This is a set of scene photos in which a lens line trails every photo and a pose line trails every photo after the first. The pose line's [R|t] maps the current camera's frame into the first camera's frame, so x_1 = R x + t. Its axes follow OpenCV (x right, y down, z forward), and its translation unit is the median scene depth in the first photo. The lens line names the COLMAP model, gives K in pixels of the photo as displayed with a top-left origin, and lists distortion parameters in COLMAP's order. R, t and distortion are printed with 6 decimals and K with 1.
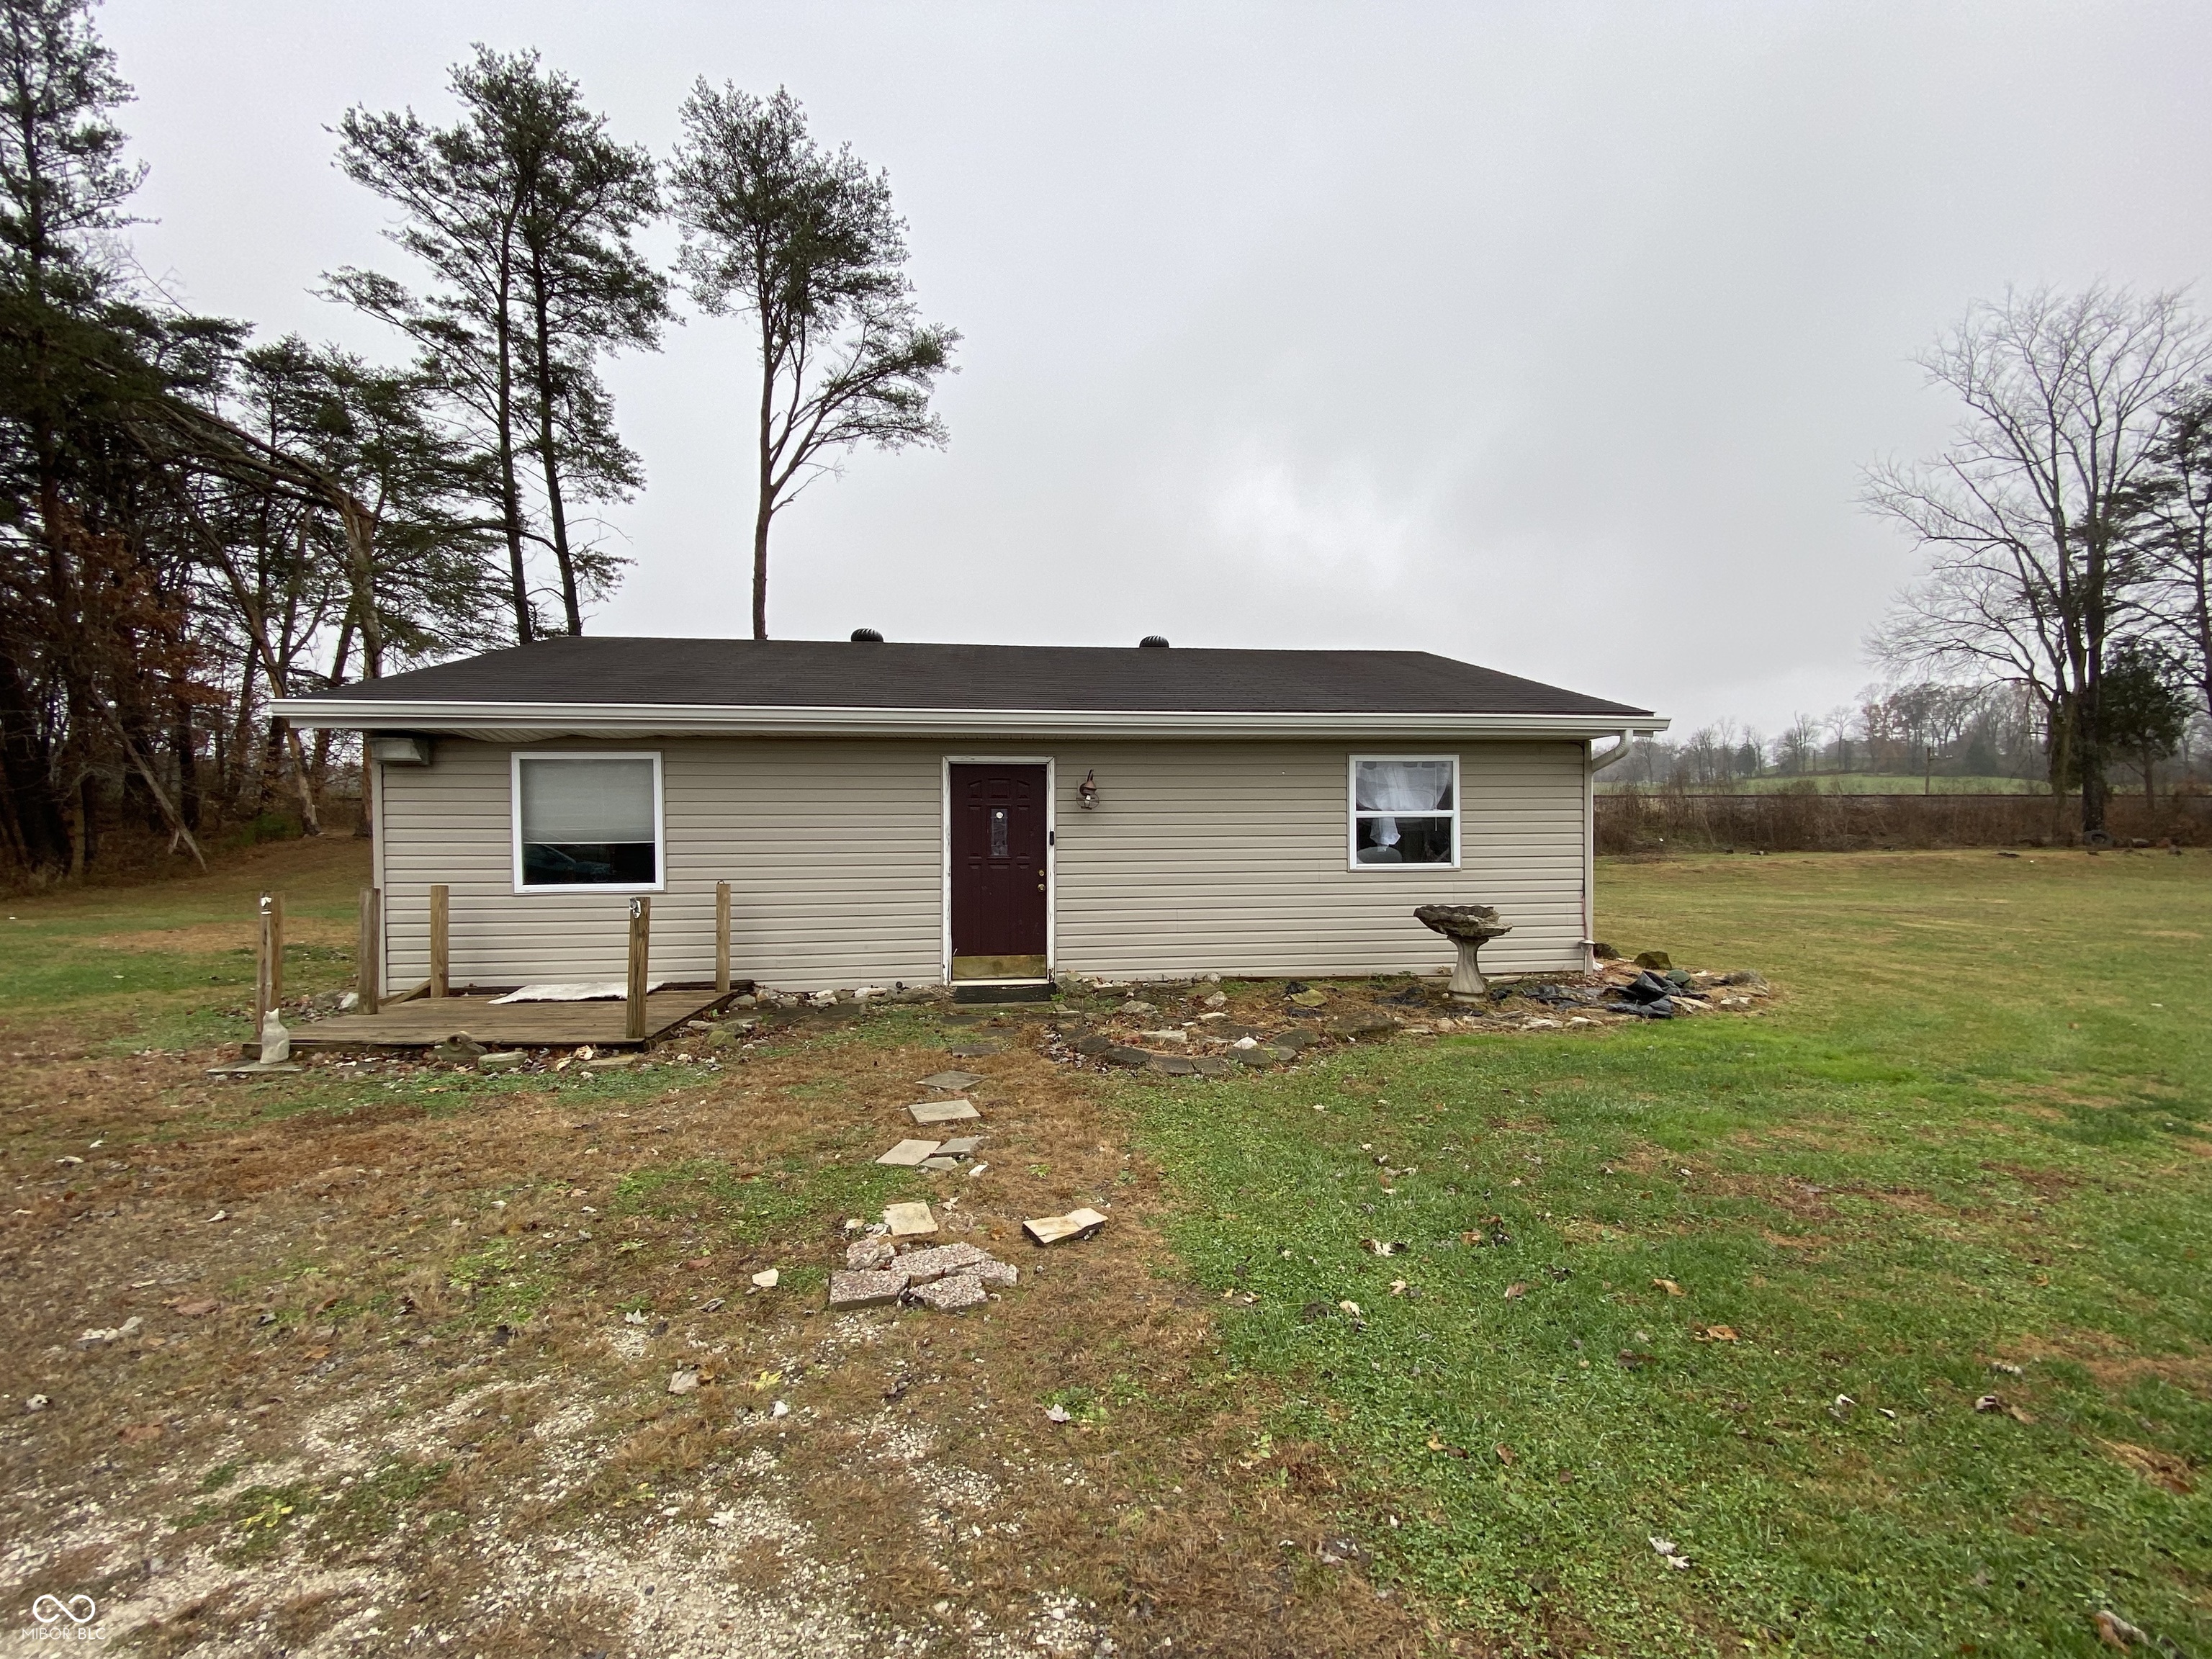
lens RADIAL K [[897.9, 0, 1104.8], [0, 897.9, 843.3], [0, 0, 1]] dist [0.023443, -0.020625]
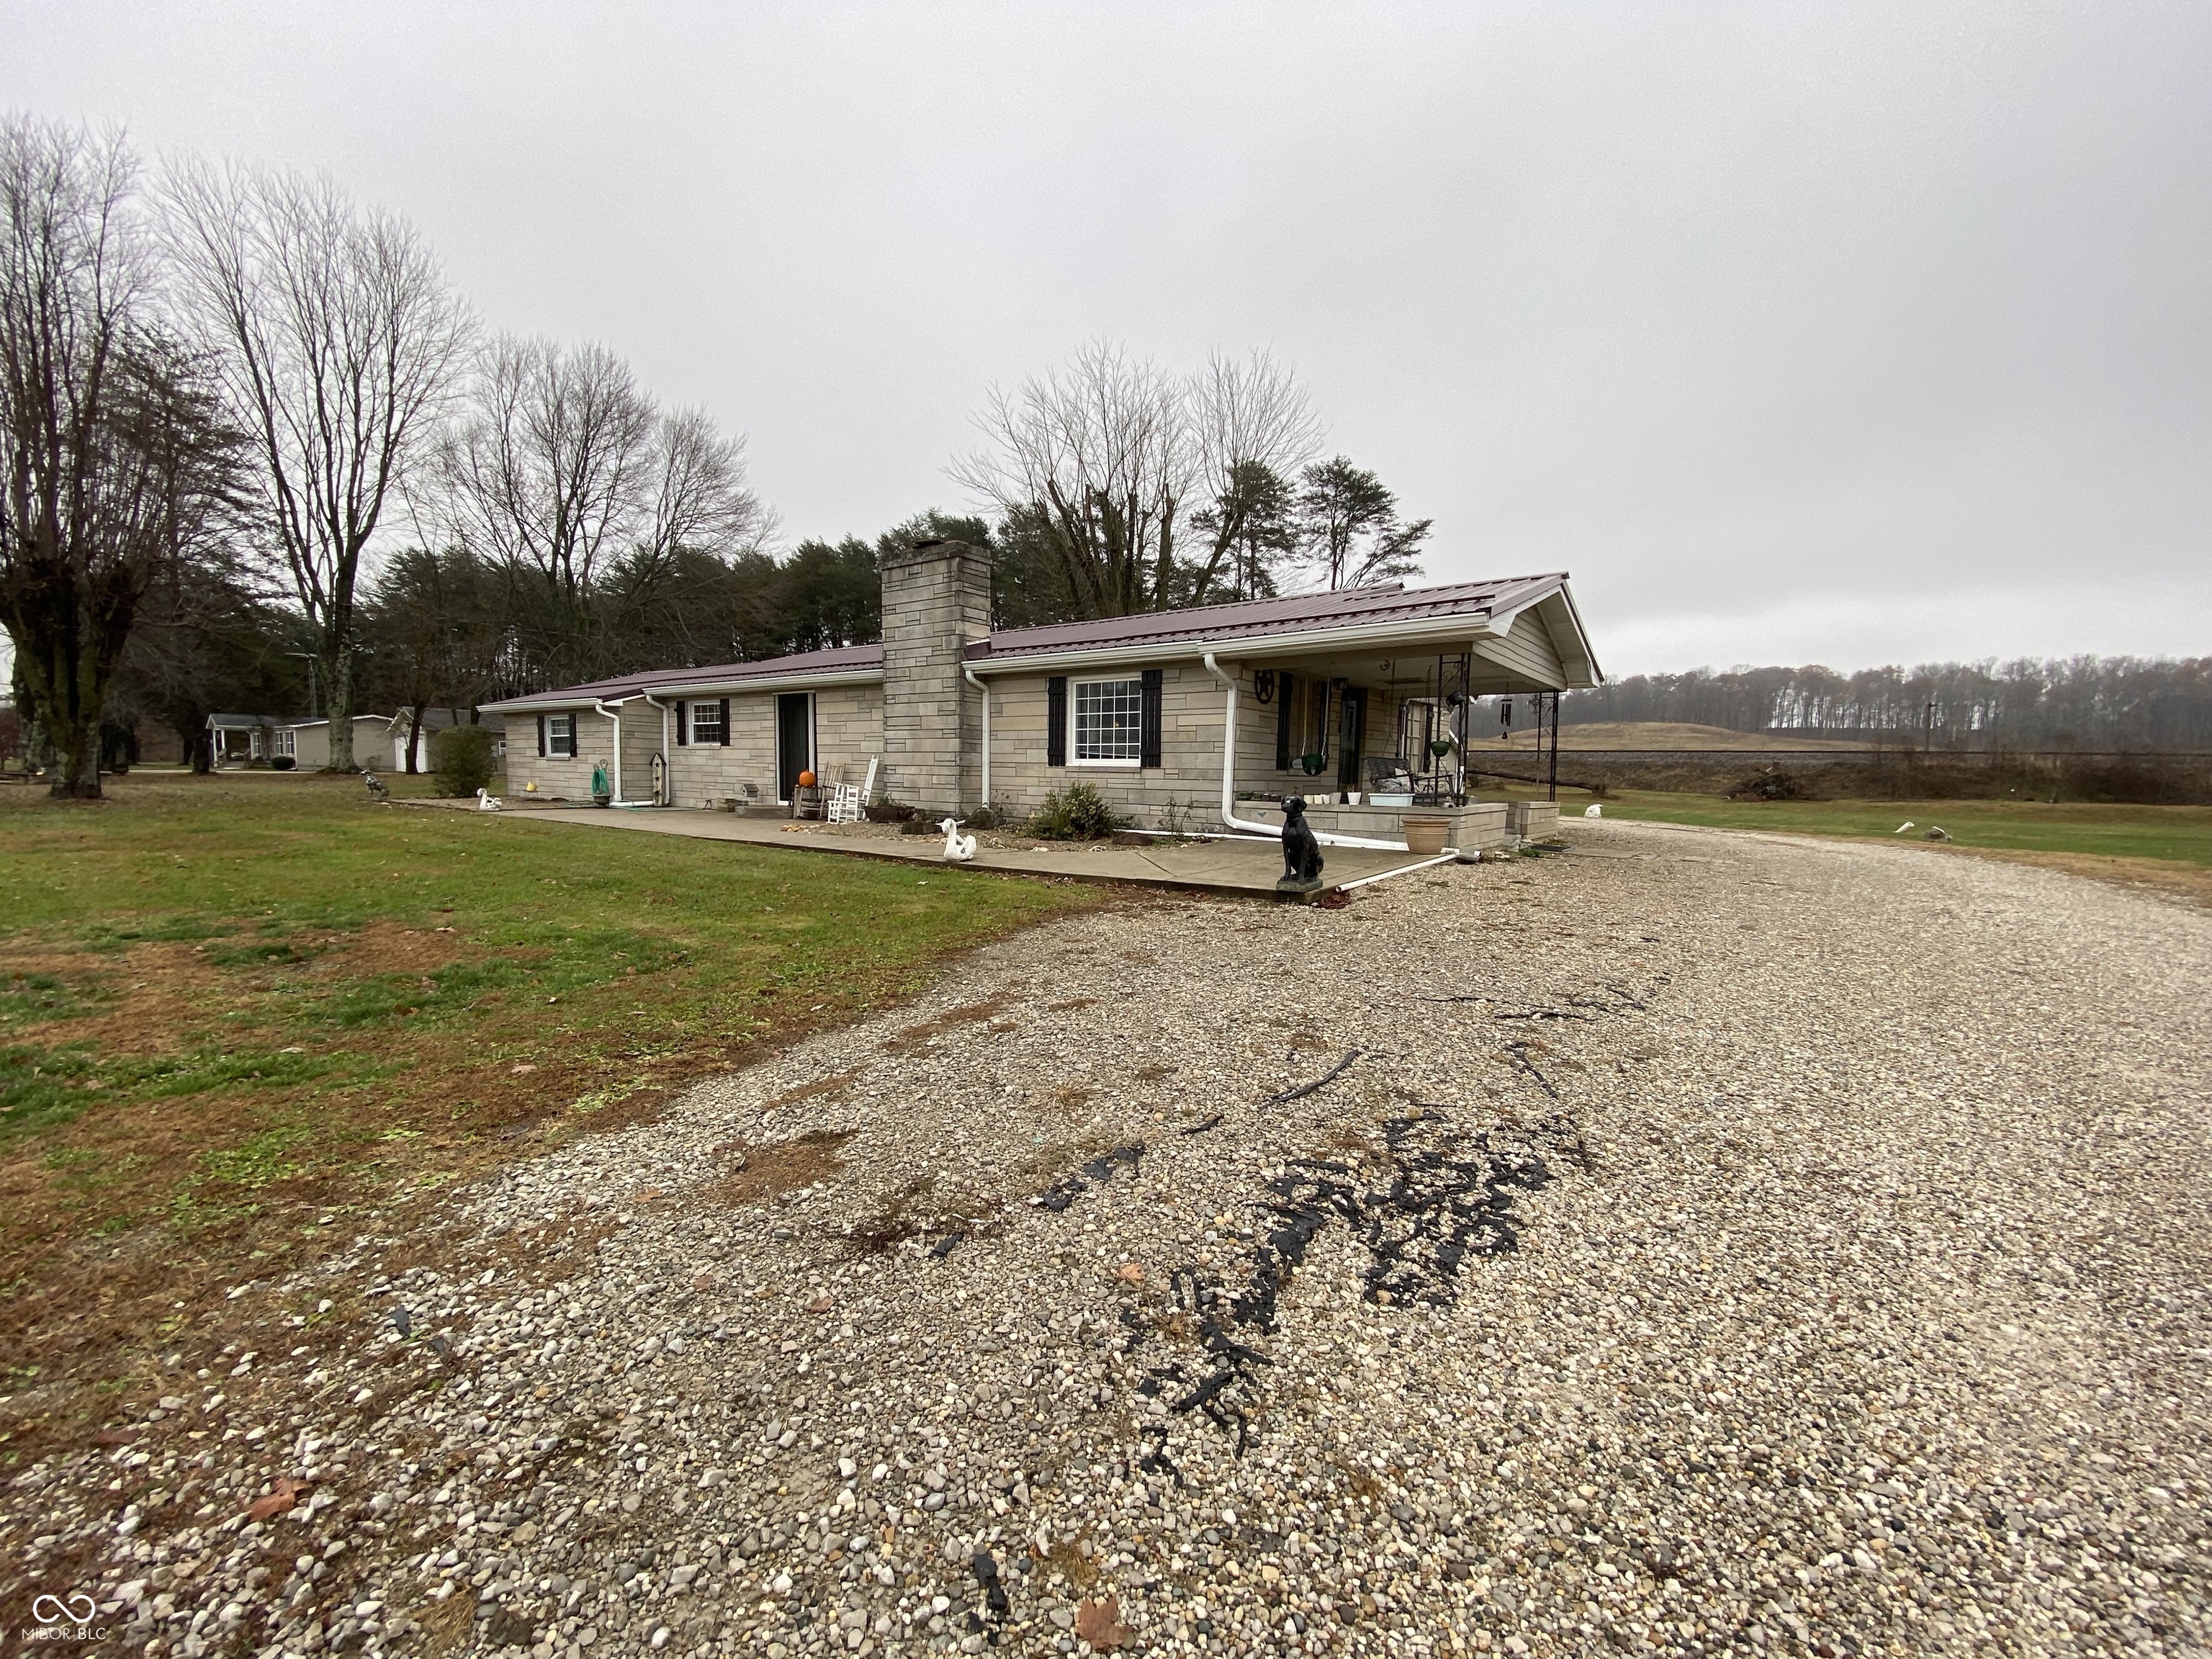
lens RADIAL K [[891.1, 0, 1100.5], [0, 891.1, 848.8], [0, 0, 1]] dist [0.034003, -0.026440]
pose [[0.714617, 0.078745, -0.695070, 0.815909], [-0.027174, 0.996019, 0.084901, 0.012162], [0.698988, -0.041784, 0.713911, -1.039190]]
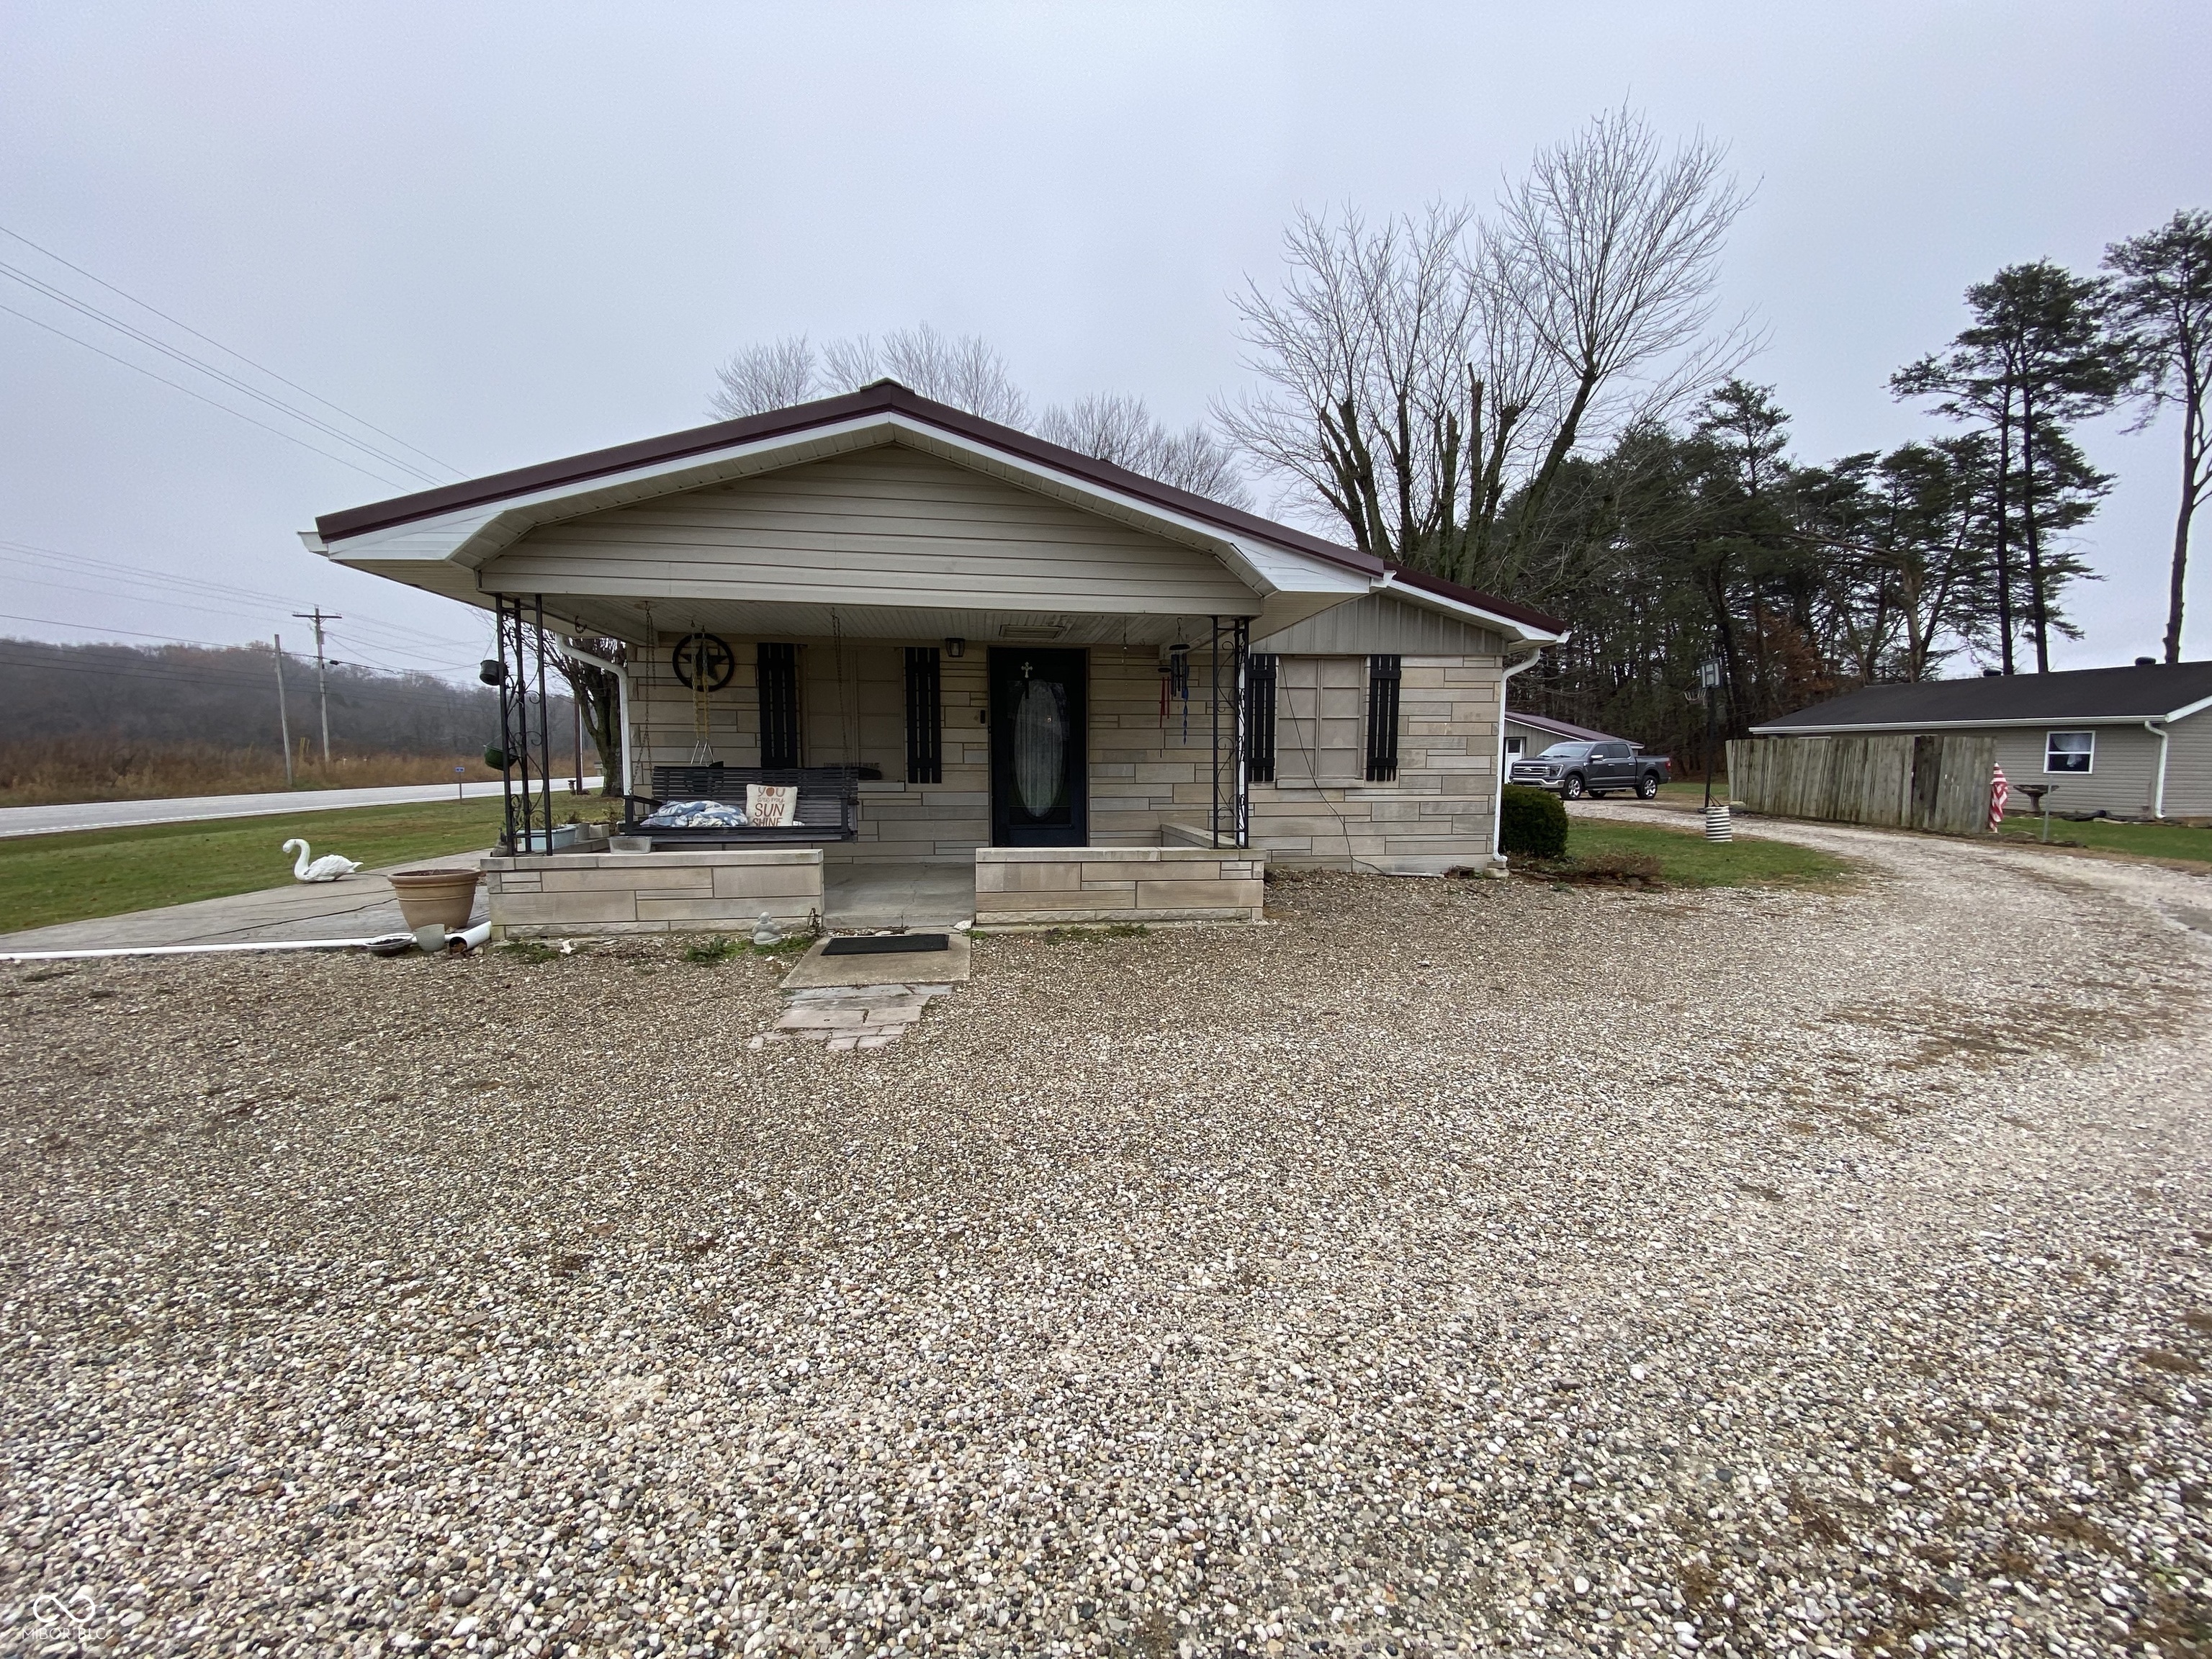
lens RADIAL K [[908.7, 0, 1105.8], [0, 908.7, 841.0], [0, 0, 1]] dist [0.006474, -0.013643]
pose [[0.034091, 0.097404, -0.994661, 0.878518], [-0.008167, 0.995233, 0.097180, -0.002156], [0.999385, 0.004811, 0.034724, -0.590373]]
